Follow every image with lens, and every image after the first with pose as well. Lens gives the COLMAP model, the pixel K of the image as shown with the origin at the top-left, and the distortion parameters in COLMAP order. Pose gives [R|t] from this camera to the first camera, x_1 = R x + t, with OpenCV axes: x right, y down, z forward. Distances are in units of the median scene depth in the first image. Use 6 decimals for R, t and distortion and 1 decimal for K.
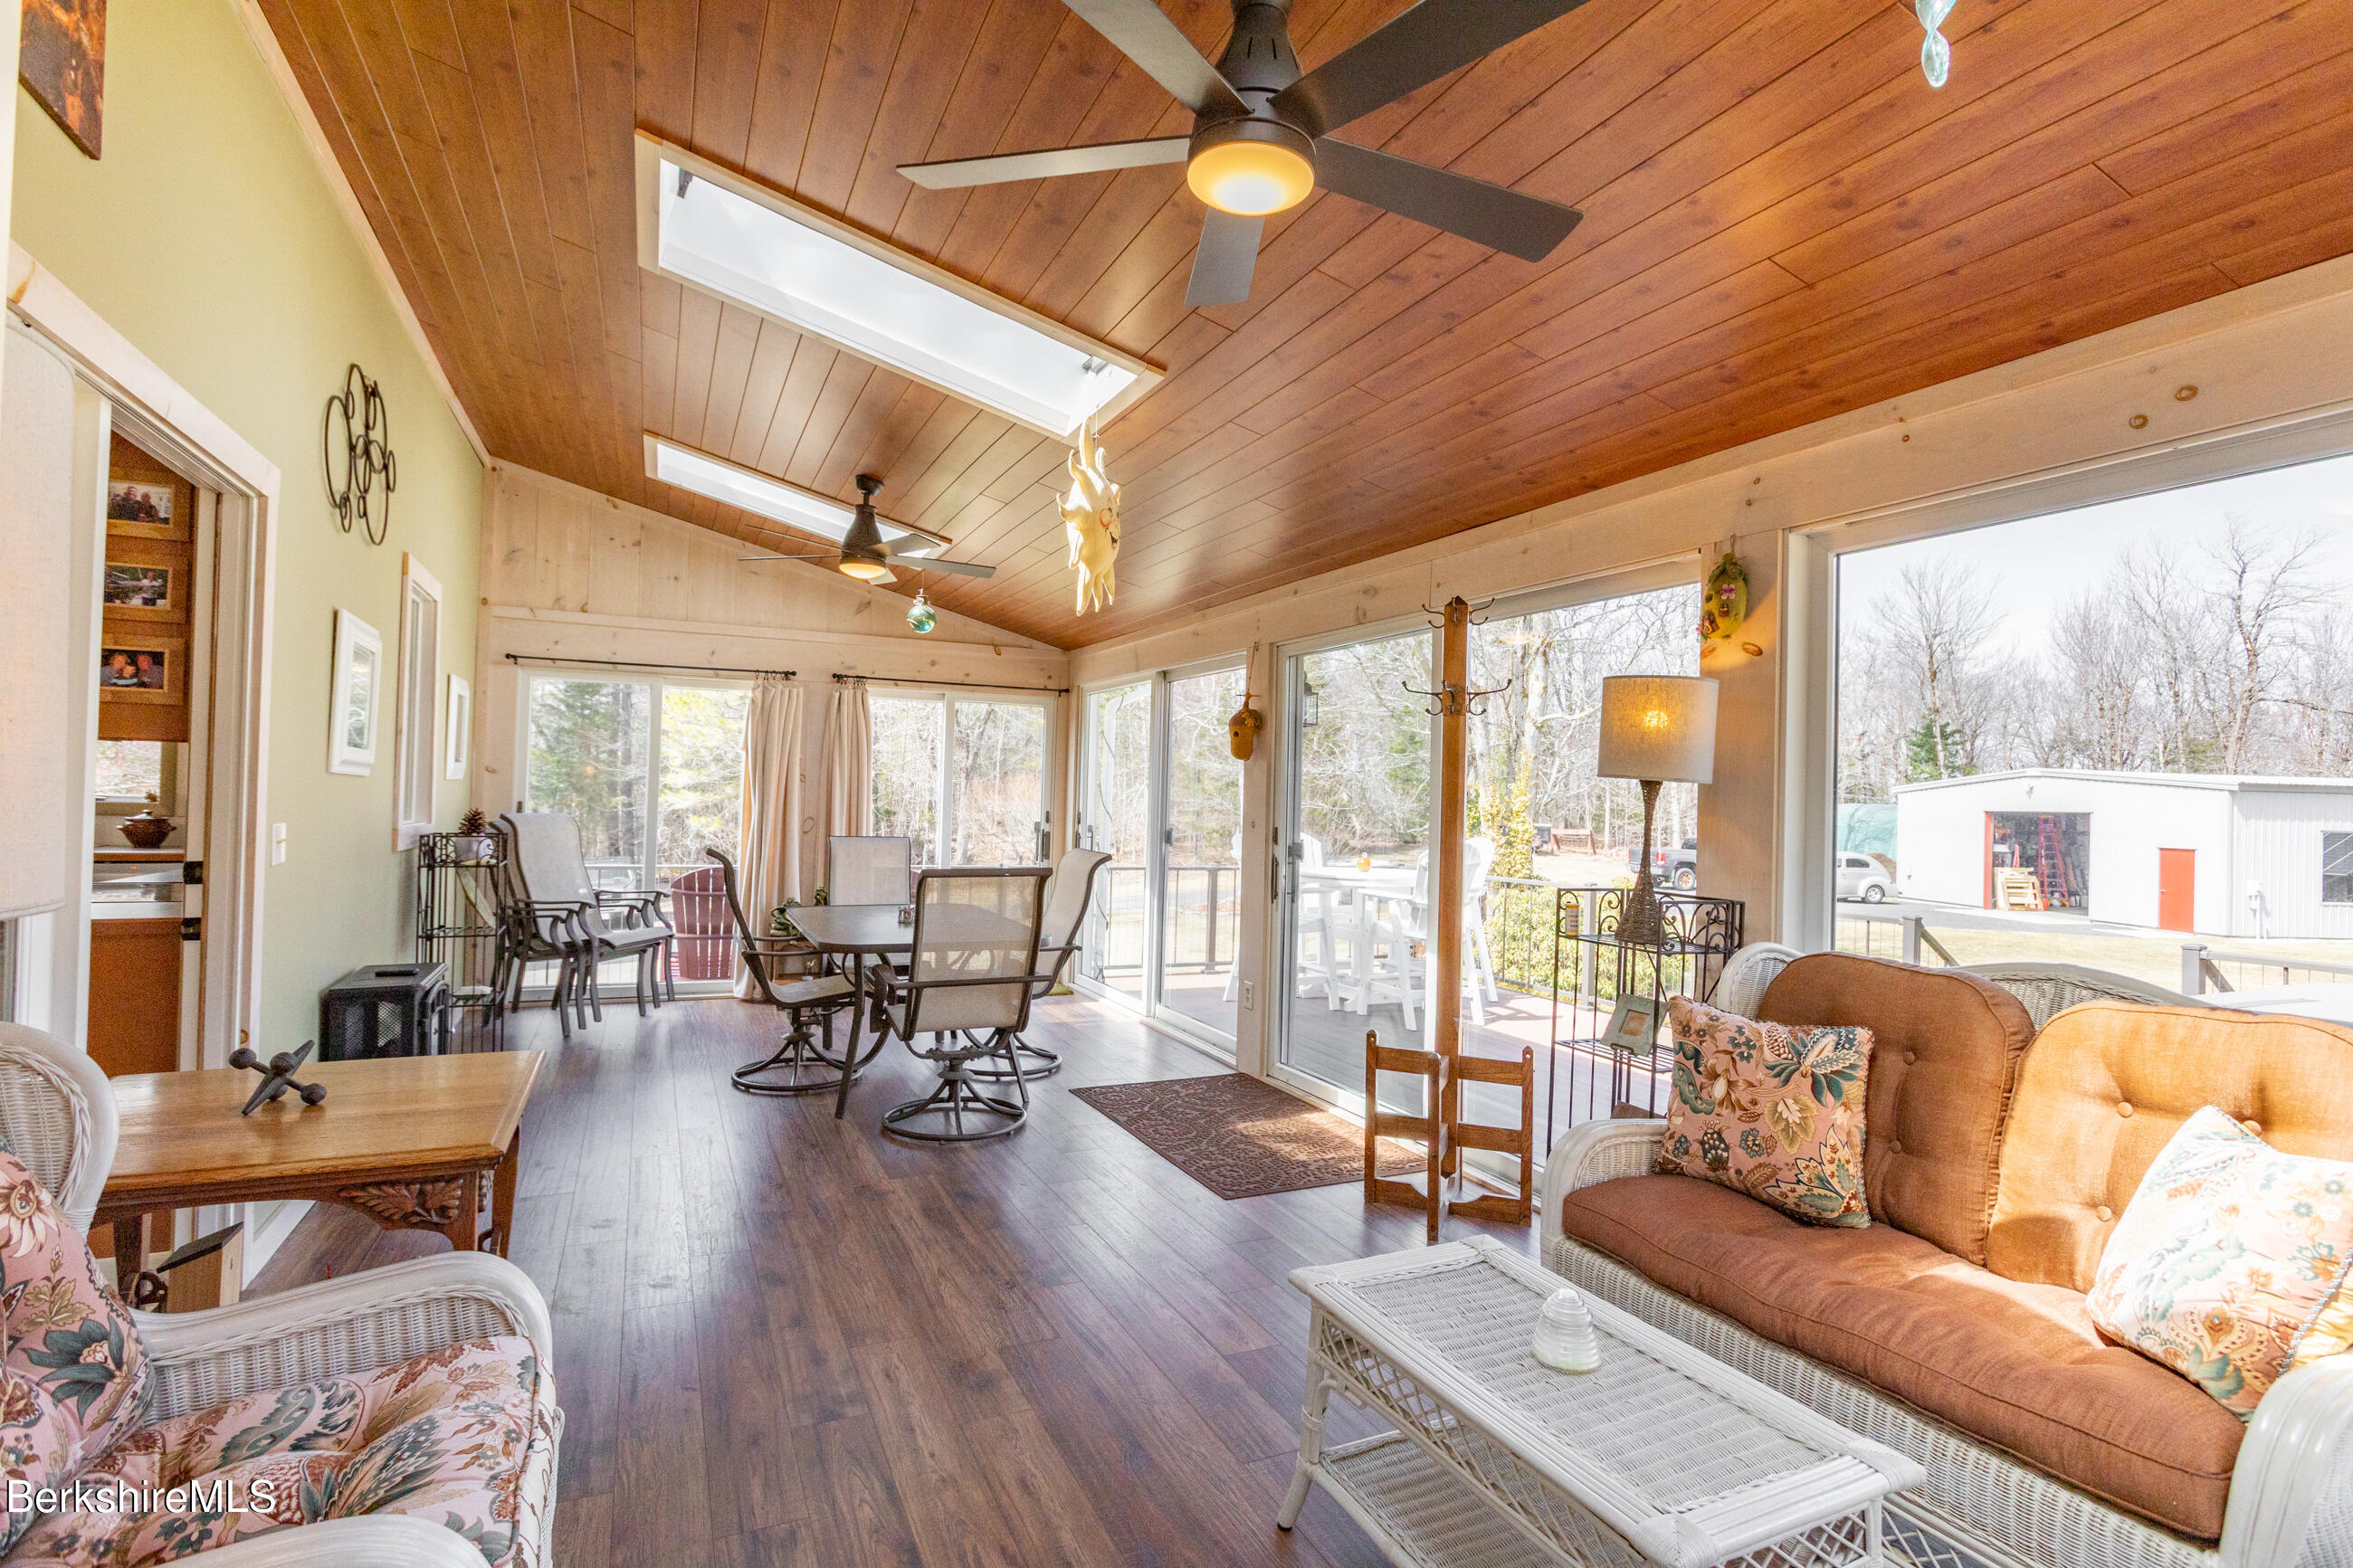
lens RADIAL K [[1150.7, 0, 1181.3], [0, 1150.7, 788.6], [0, 0, 1]] dist [-0.015484, 0.010171]
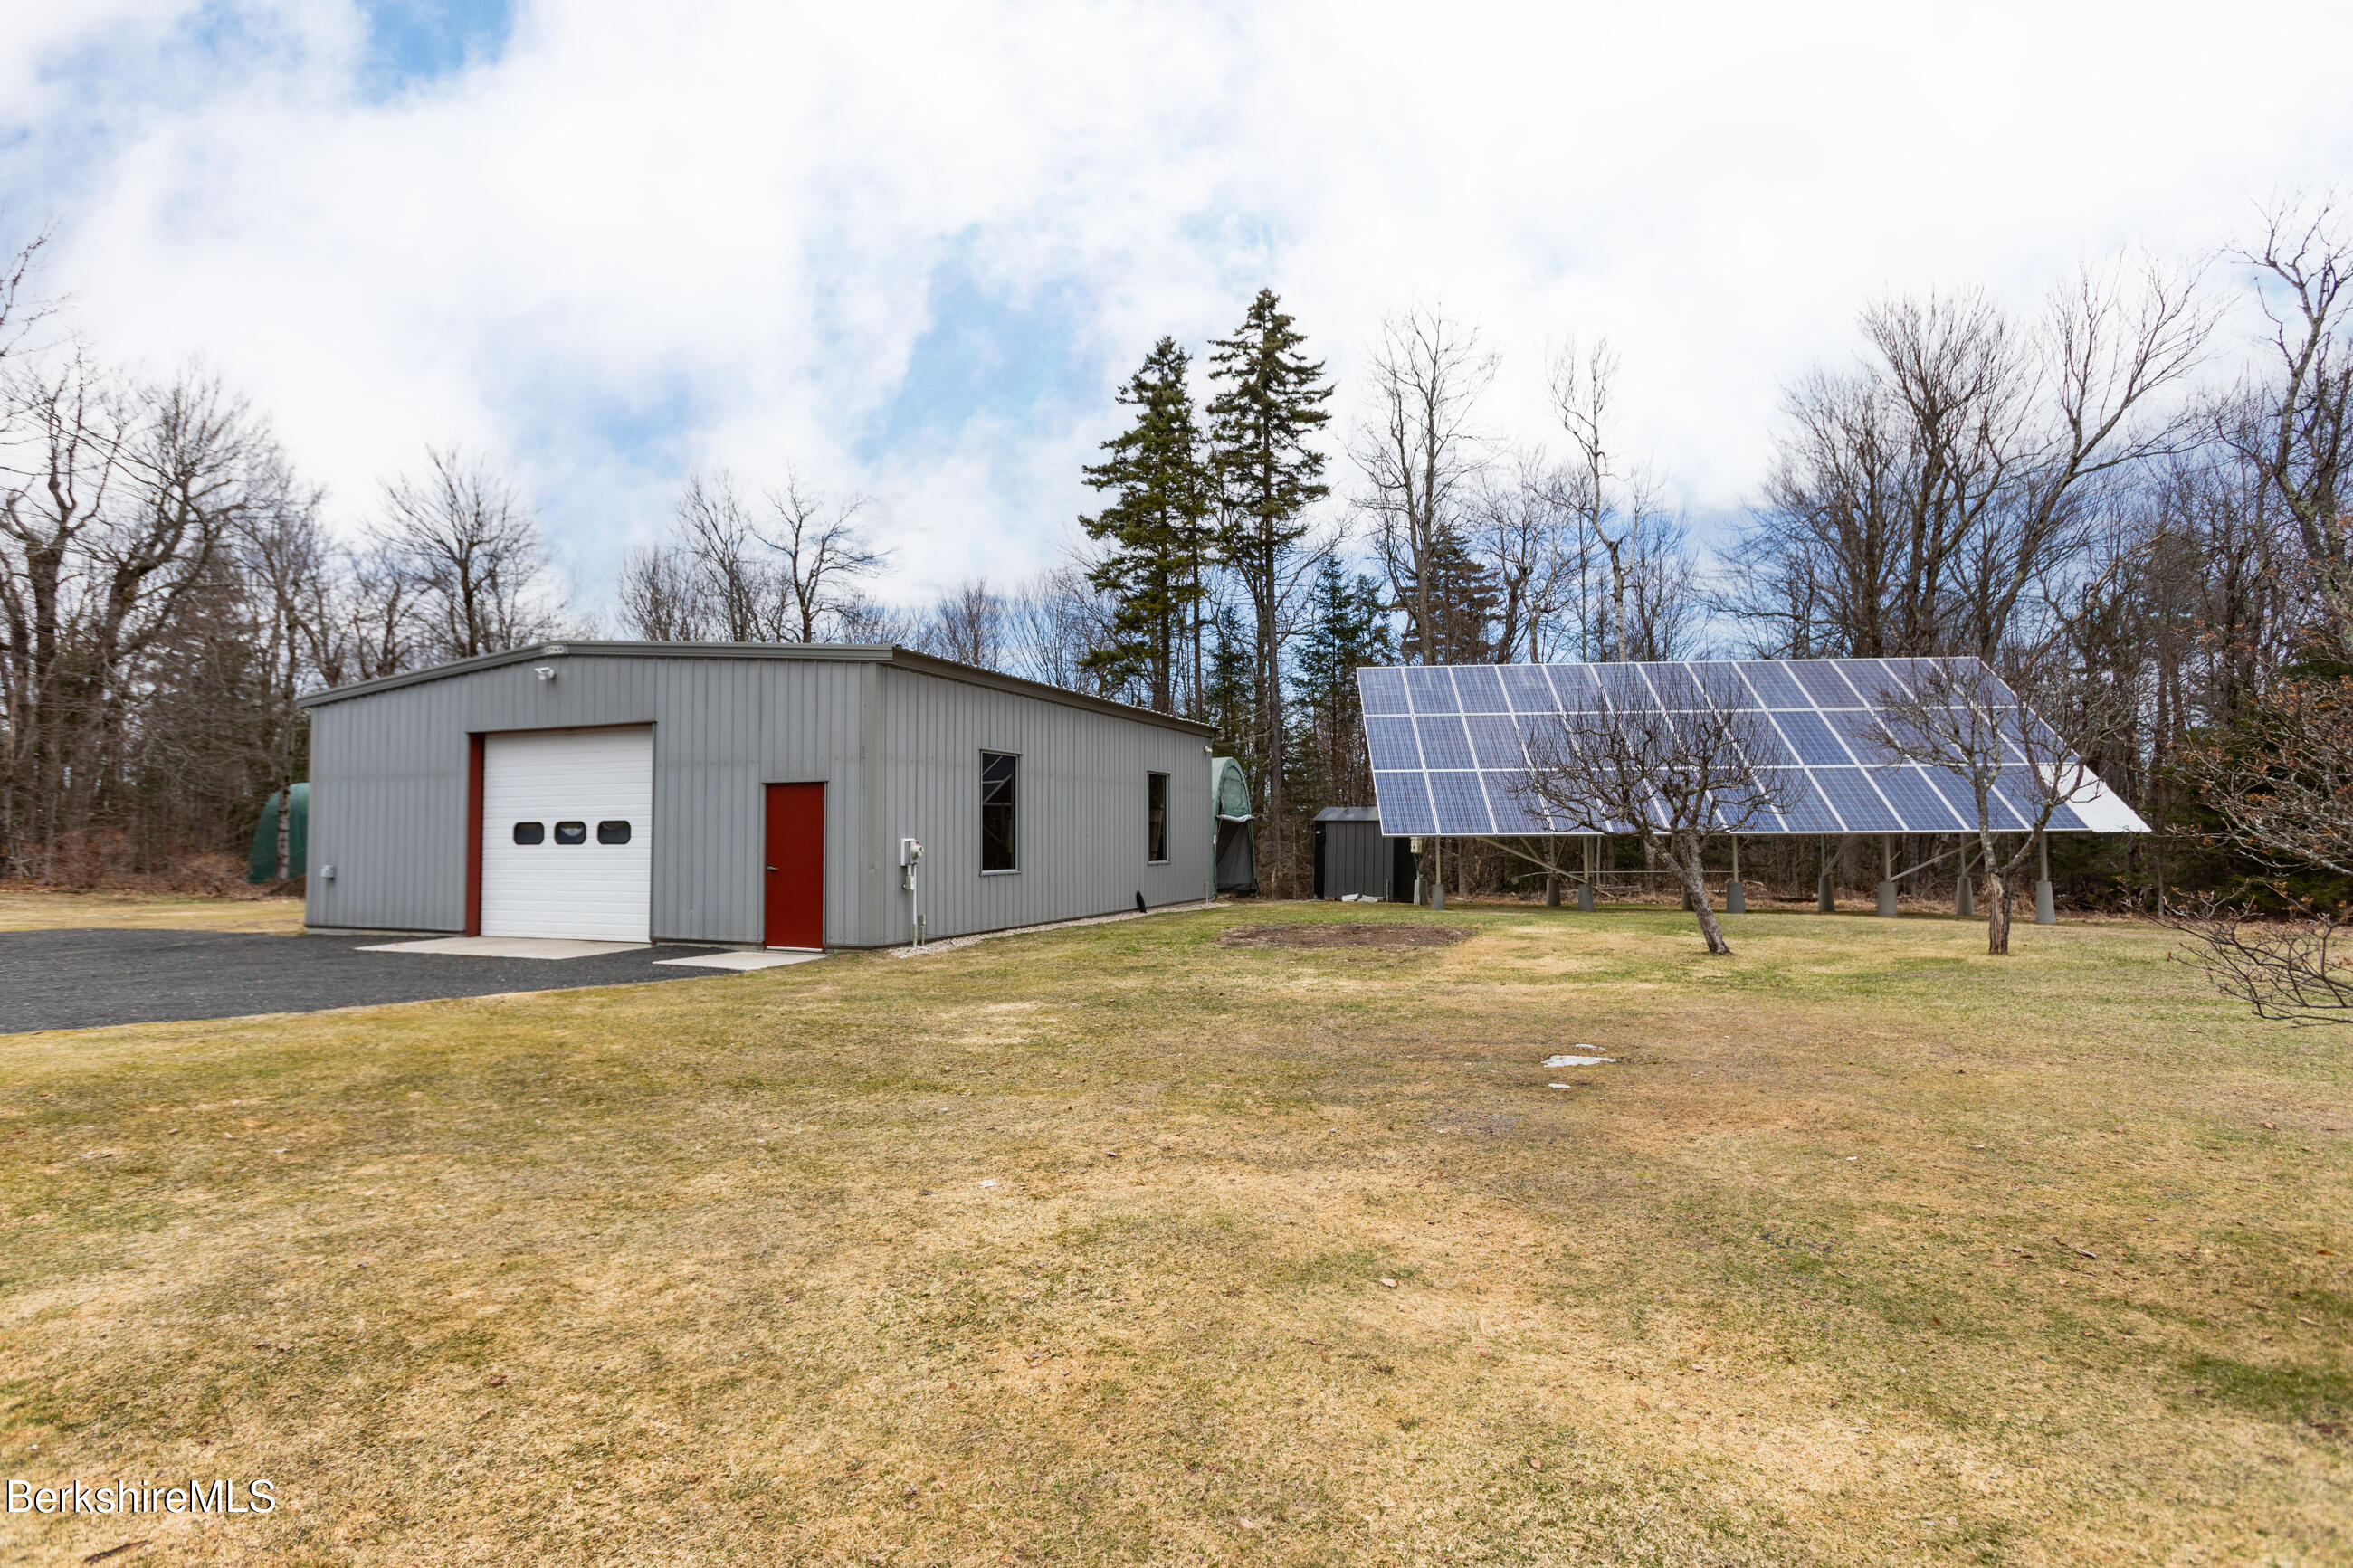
lens RADIAL K [[1150.7, 0, 1168.6], [0, 1150.7, 773.4], [0, 0, 1]] dist [-0.015484, 0.010171]
pose [[0.463756, 0.011365, 0.885890, 0.242590], [0.008764, 0.999810, -0.017414, 0.029453], [-0.885919, 0.015840, 0.463569, 0.304435]]
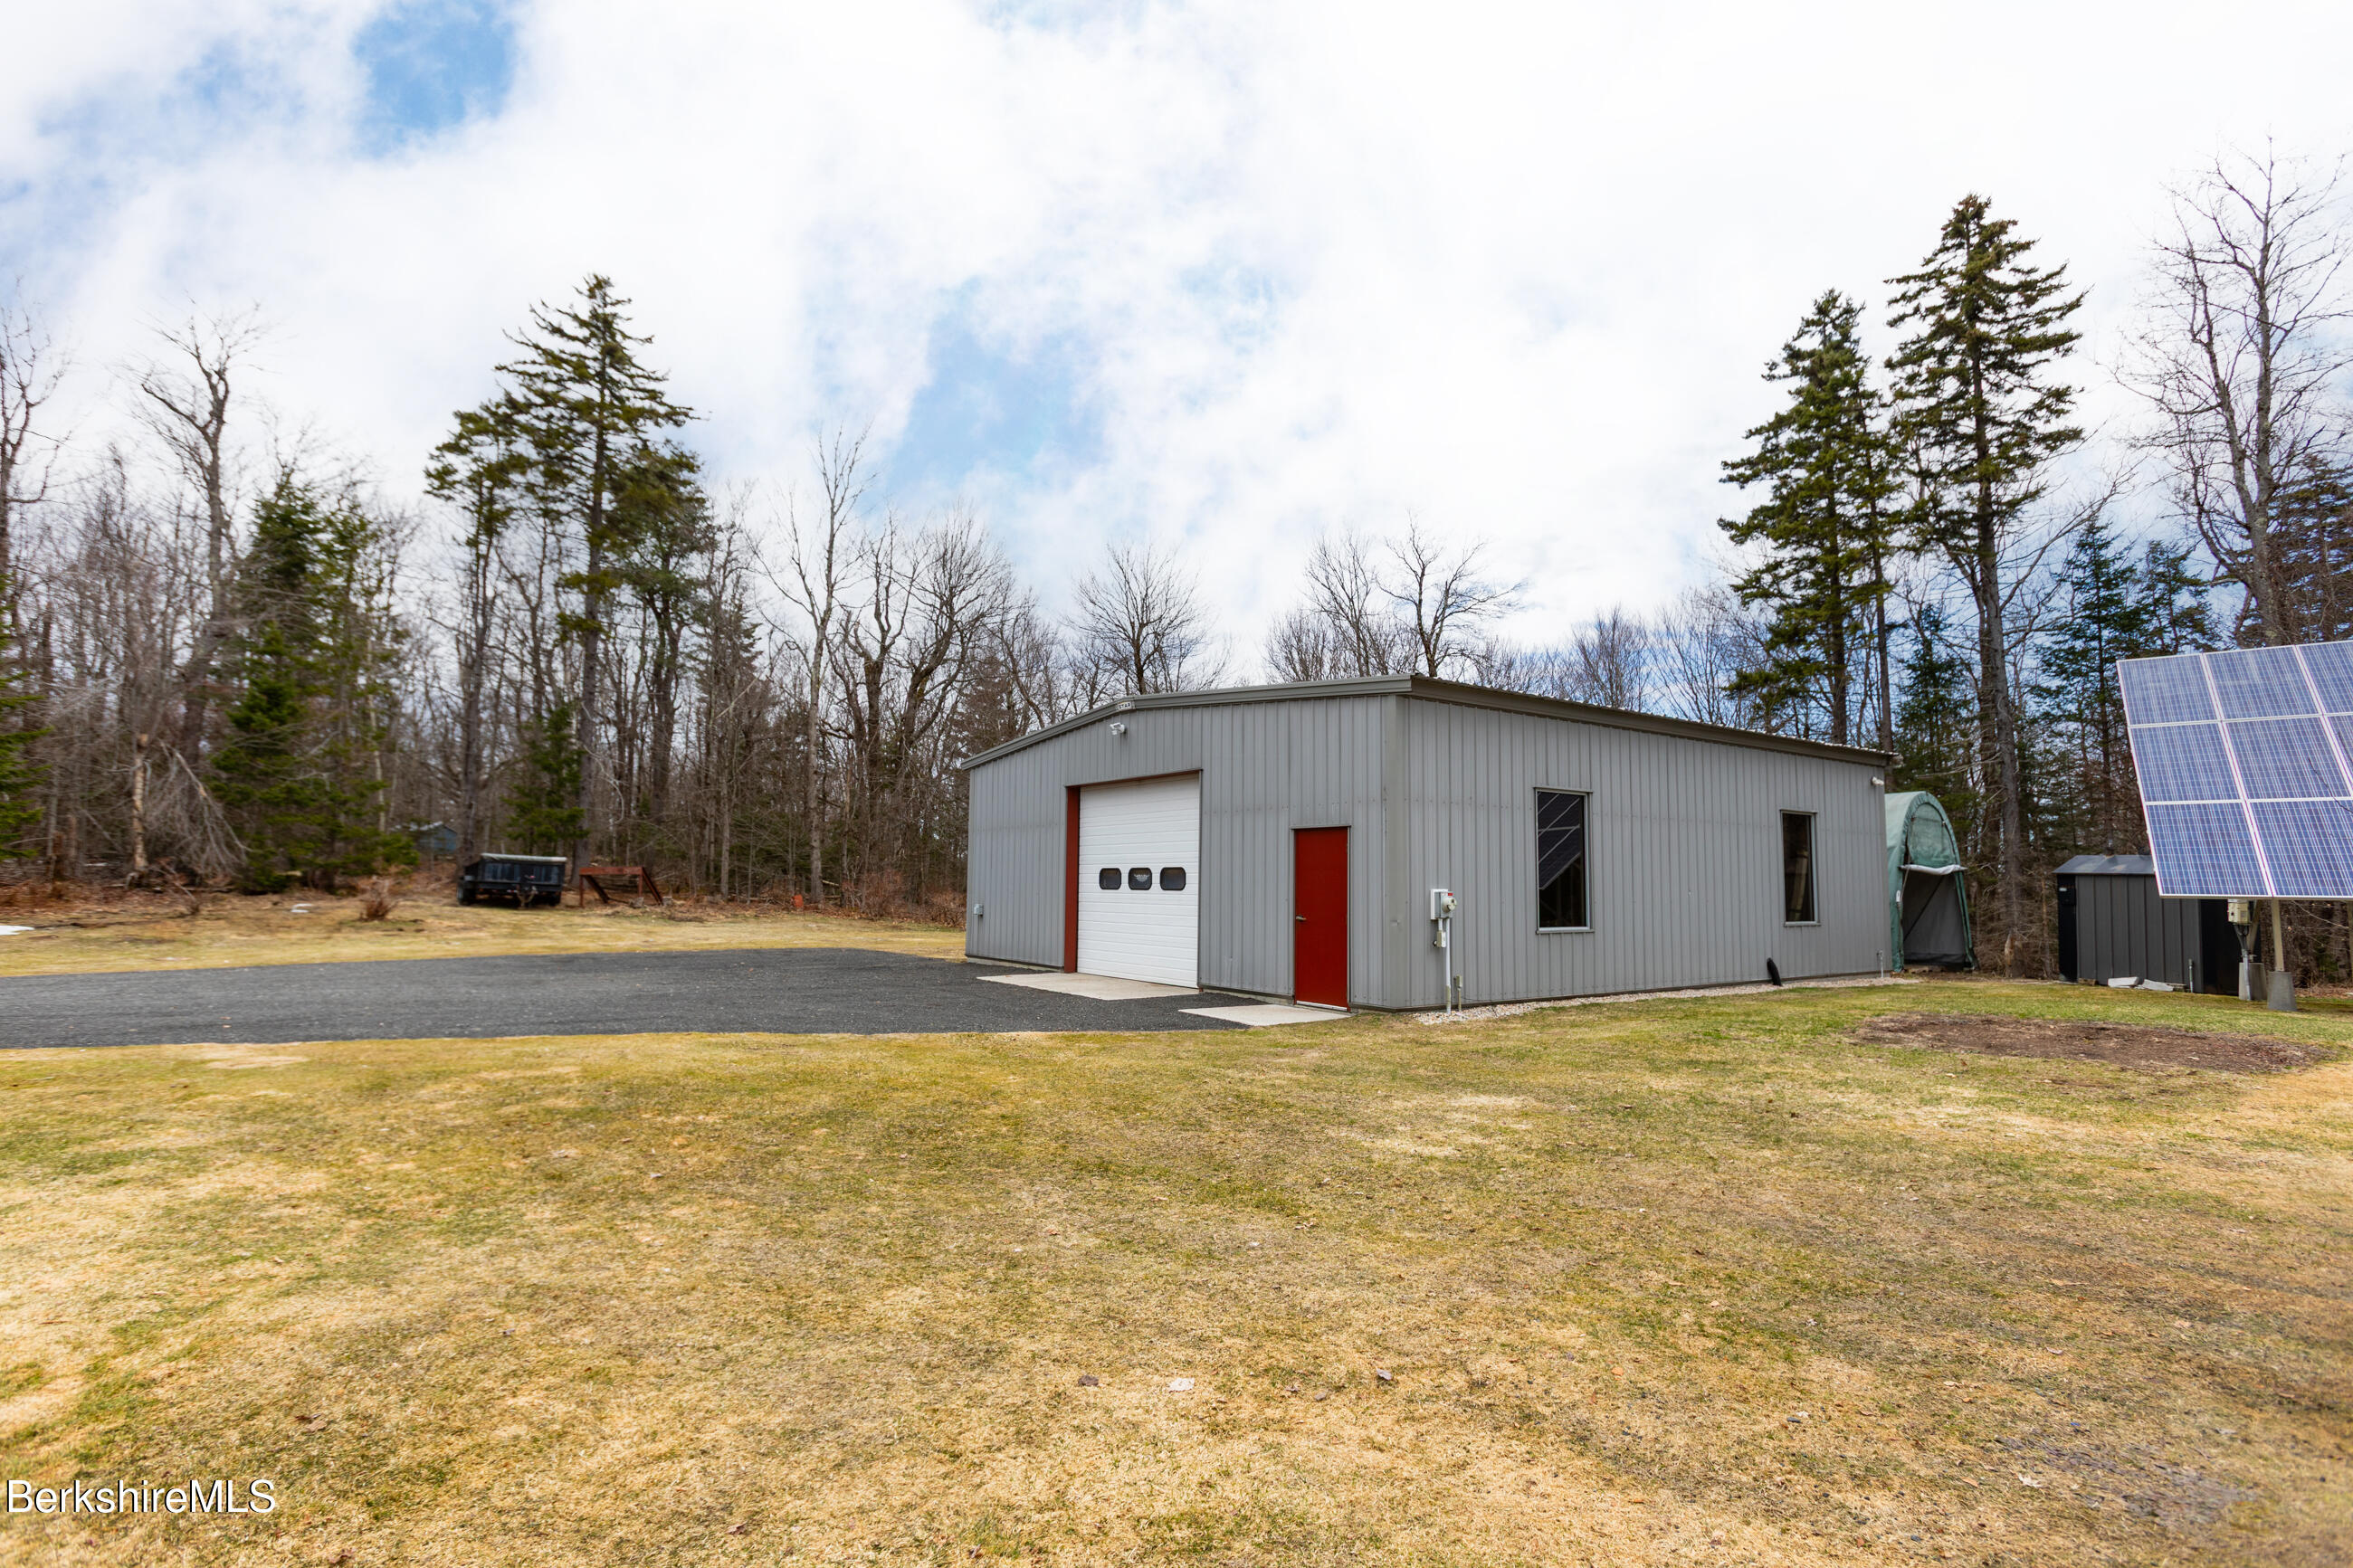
lens RADIAL K [[1150.7, 0, 1158.7], [0, 1150.7, 780.2], [0, 0, 1]] dist [-0.015484, 0.010171]
pose [[0.869519, 0.019172, 0.493527, 0.281787], [0.012080, 0.998122, -0.060057, 0.030469], [-0.493751, 0.058183, 0.867654, 0.303295]]
